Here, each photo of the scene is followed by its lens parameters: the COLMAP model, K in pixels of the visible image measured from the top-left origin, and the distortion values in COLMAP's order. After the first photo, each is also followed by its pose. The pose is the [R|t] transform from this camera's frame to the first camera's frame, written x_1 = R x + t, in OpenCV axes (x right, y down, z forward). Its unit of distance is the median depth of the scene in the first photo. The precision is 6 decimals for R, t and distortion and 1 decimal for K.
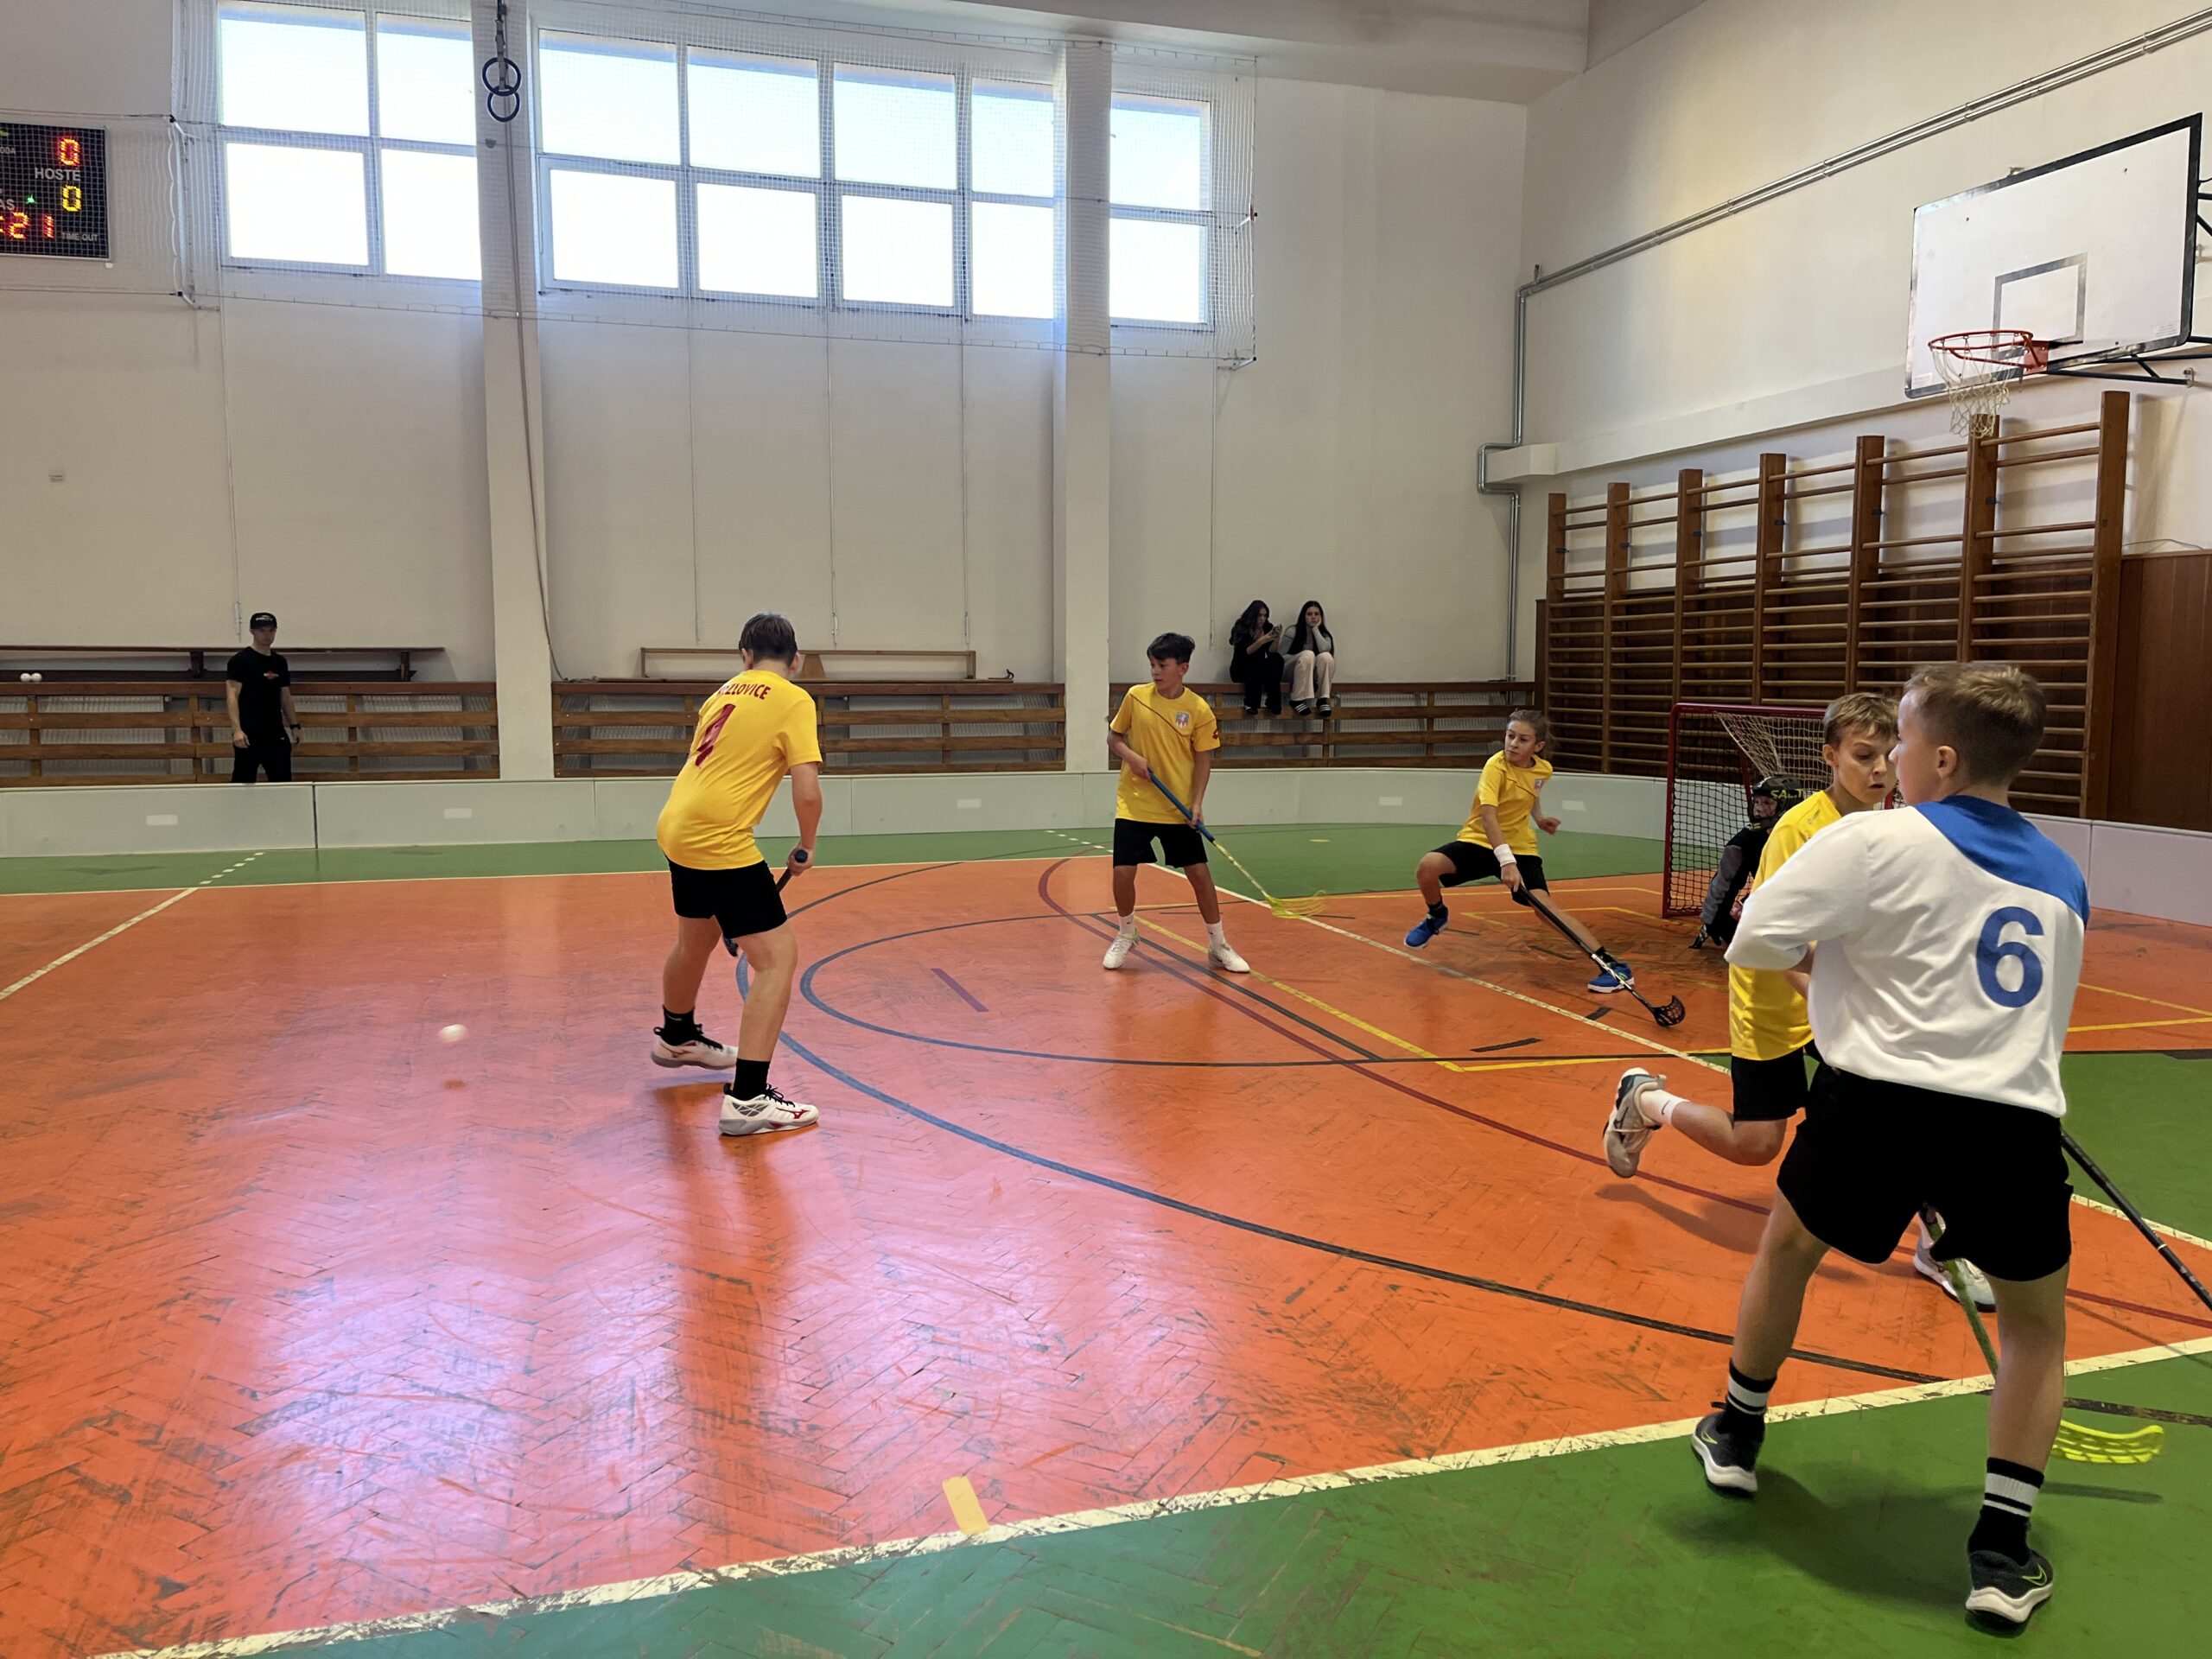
lens RADIAL K [[1652.7, 0, 1152.9], [0, 1652.7, 833.0], [0, 0, 1]] dist [0.064375, -0.090914]
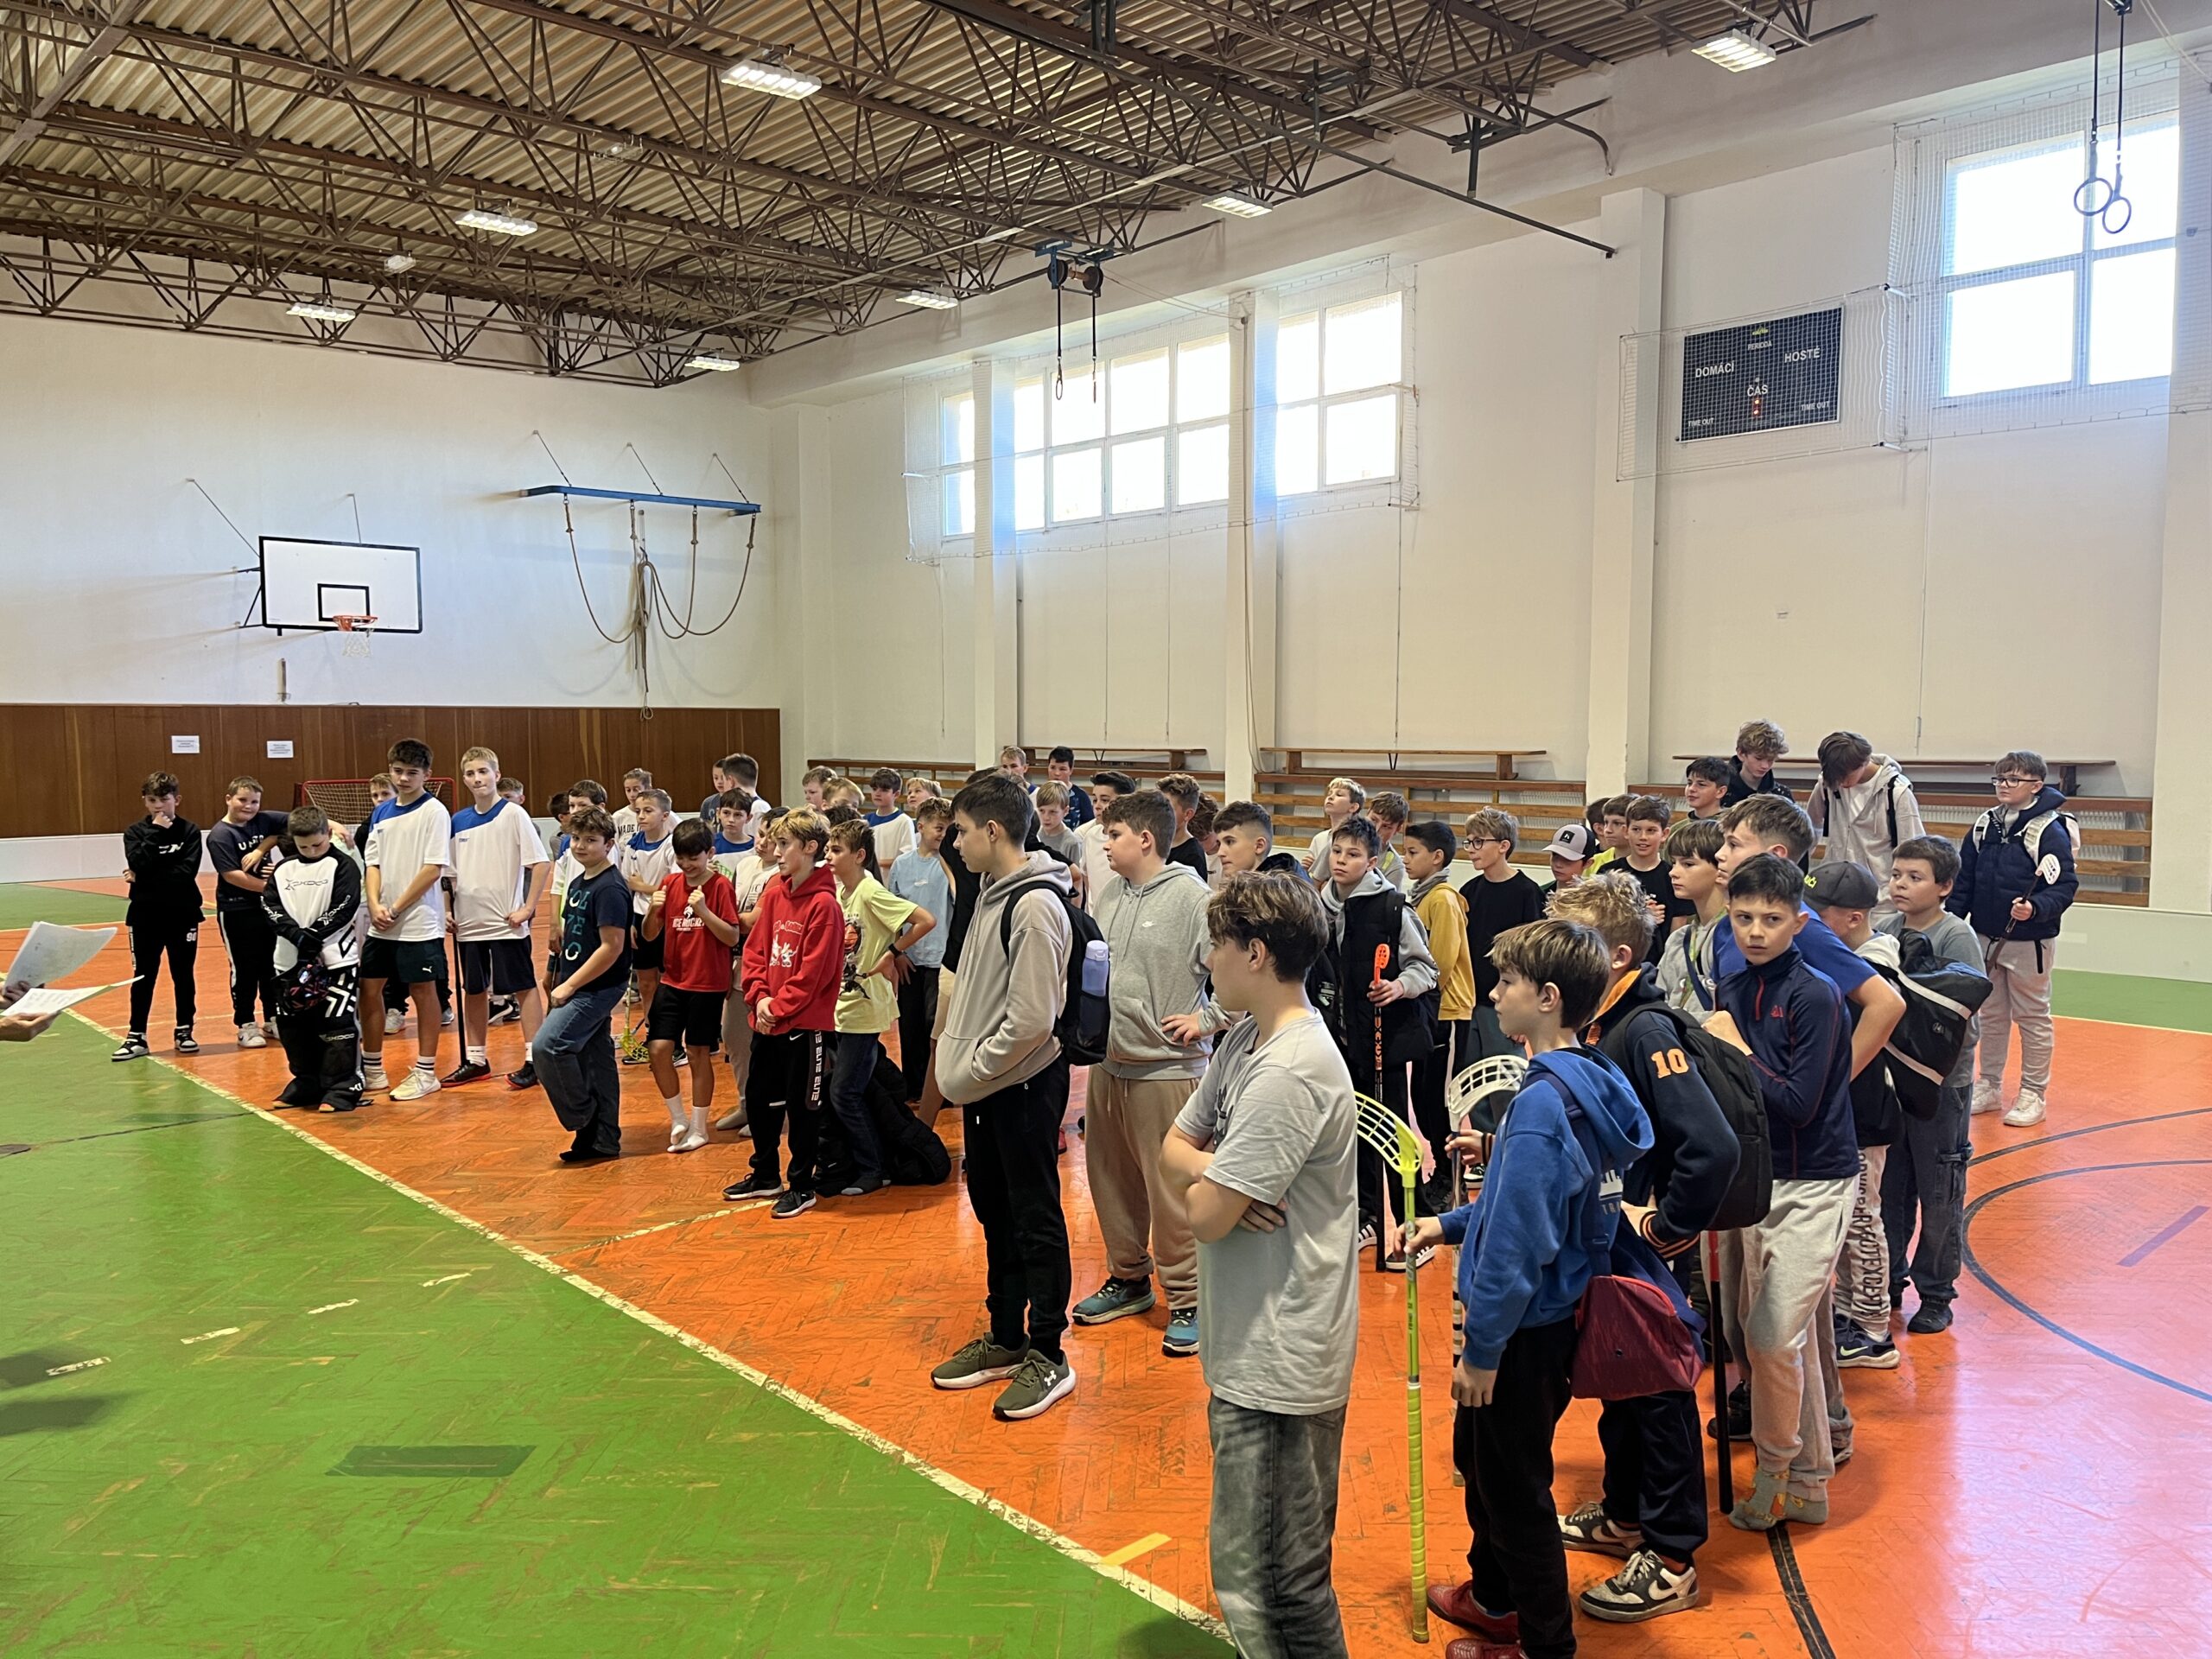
lens RADIAL K [[1699.2, 0, 1099.0], [0, 1699.2, 852.8], [0, 0, 1]] dist [0.048979, -0.082224]
pose [[0.414161, 0.056763, -0.908432, 0.232482], [-0.110414, 0.993816, 0.011760, -0.007831], [0.903482, 0.095433, 0.417868, 0.078180]]
